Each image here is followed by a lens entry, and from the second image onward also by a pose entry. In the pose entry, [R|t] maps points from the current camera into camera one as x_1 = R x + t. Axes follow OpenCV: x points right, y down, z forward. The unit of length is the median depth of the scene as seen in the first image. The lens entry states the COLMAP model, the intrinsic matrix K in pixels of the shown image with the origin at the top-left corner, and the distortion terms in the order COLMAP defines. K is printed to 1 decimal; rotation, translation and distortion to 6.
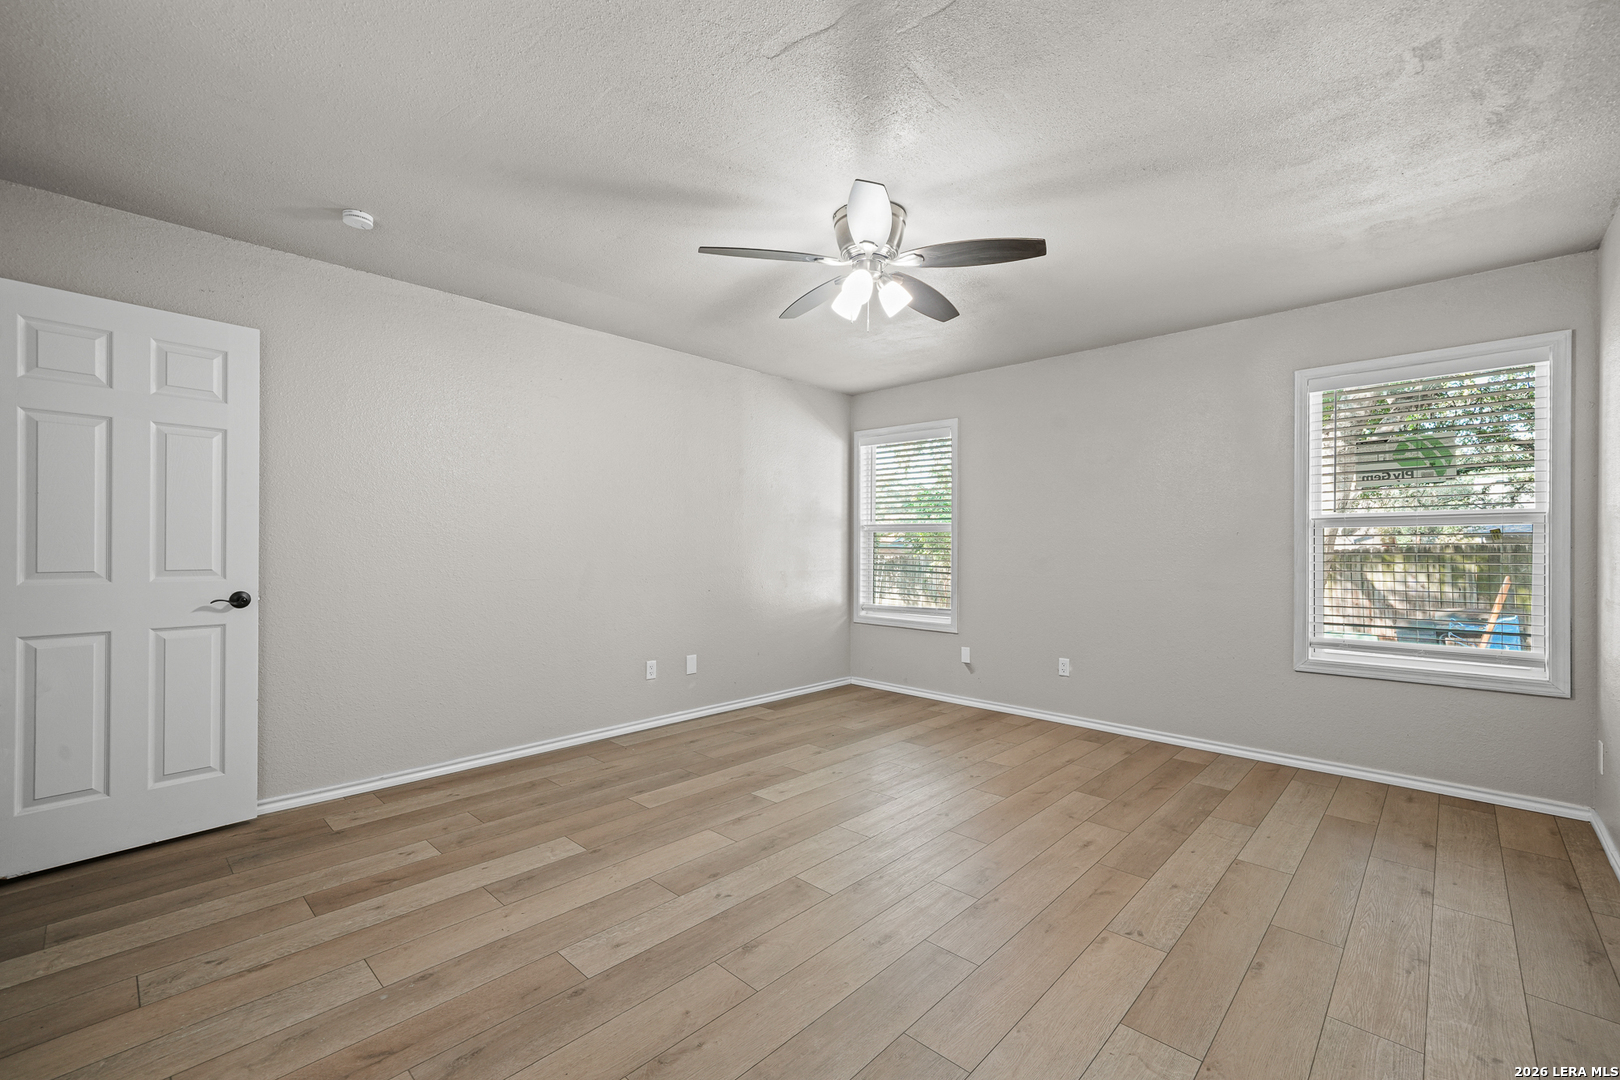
lens RADIAL K [[683.8, 0, 810.5], [0, 683.8, 546.6], [0, 0, 1]] dist [0.000001, 0.000119]
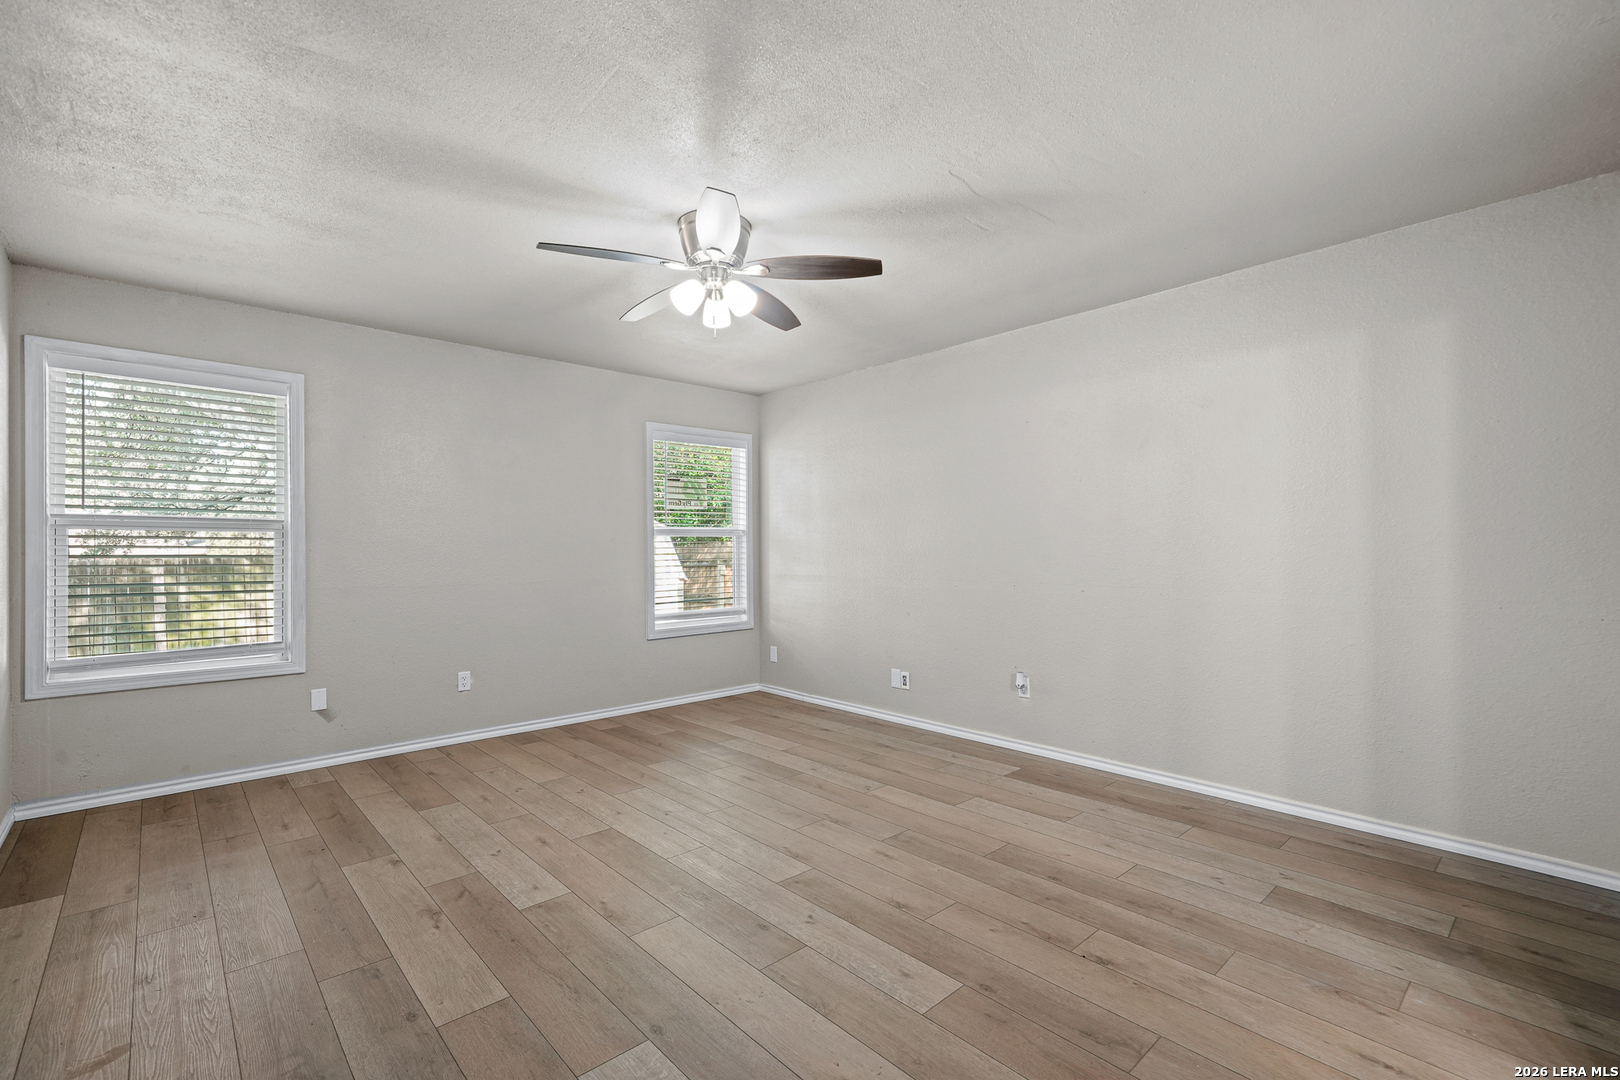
lens RADIAL K [[707.9, 0, 809.6], [0, 707.9, 545.5], [0, 0, 1]] dist [0.003696, 0.000479]
pose [[0.073363, -0.000123, 0.997305, -0.755646], [0.006506, 0.999979, -0.000356, -0.006408], [-0.997284, 0.006514, 0.073362, 0.629262]]
